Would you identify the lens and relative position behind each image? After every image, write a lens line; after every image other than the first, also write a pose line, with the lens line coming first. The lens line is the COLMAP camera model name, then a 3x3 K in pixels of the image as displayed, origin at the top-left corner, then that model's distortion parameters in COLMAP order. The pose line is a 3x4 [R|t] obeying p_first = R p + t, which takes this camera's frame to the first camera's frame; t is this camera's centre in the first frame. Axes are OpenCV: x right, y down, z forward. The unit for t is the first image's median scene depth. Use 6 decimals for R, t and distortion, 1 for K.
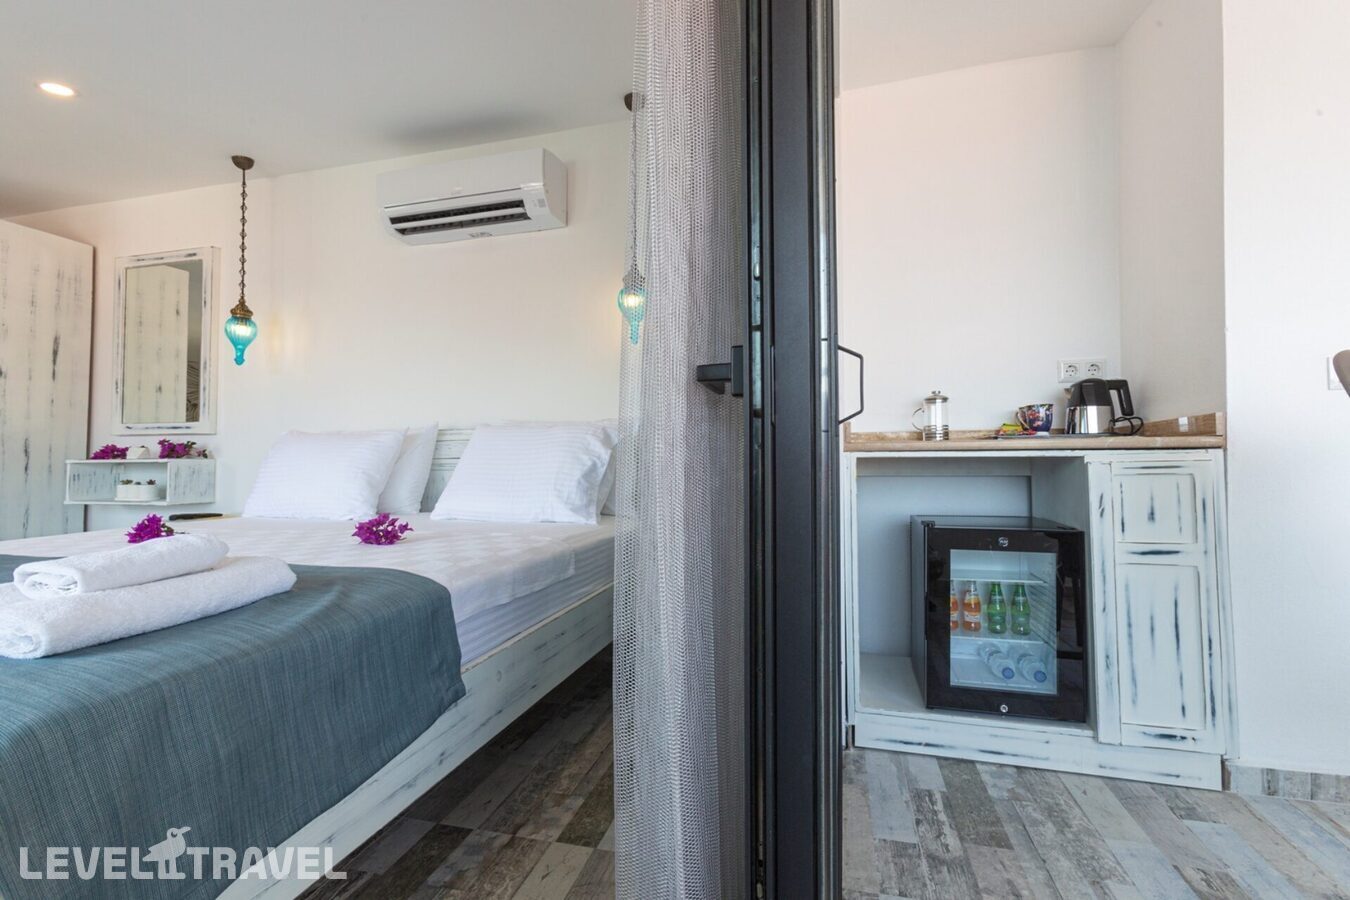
lens RADIAL K [[595.1, 0, 679.4], [0, 595.1, 439.9], [0, 0, 1]] dist [0.000635, 0.000240]
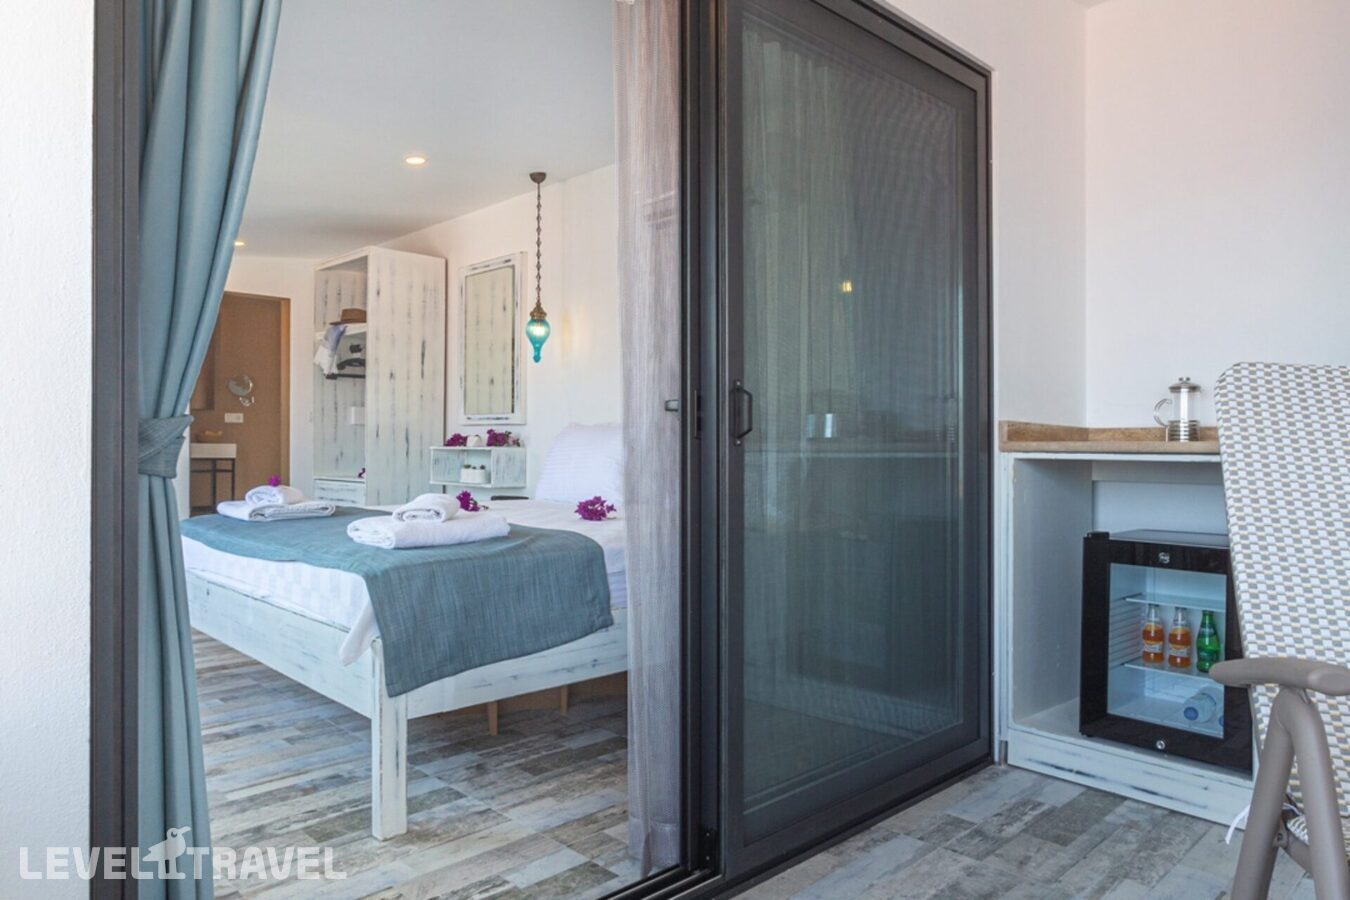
lens RADIAL K [[901.3, 0, 675.0], [0, 901.3, 450.0], [0, 0, 1]] dist [-0.002259, 0.001227]
pose [[0.850881, 0.015332, -0.525135, 0.609982], [0.003377, 0.999394, 0.034651, -0.036314], [0.525348, -0.031258, 0.850313, -0.495524]]
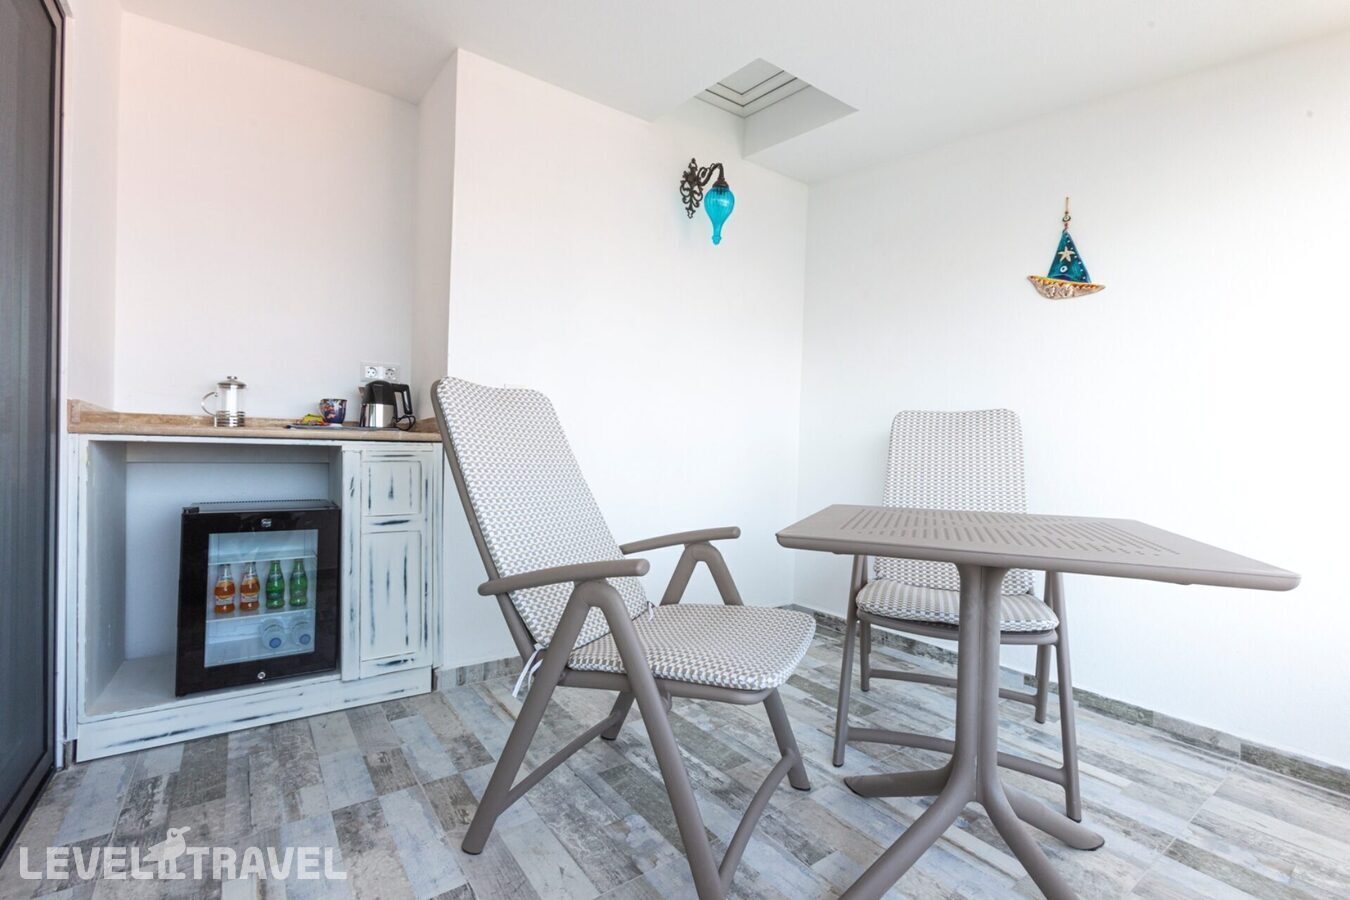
lens RADIAL K [[599.5, 0, 674.0], [0, 599.5, 455.6], [0, 0, 1]] dist [0.000093, 0.000823]
pose [[0.641571, 0.014755, 0.766922, 0.178094], [-0.047733, 0.998645, 0.020718, -0.008704], [-0.765577, -0.049900, 0.641406, -0.252043]]
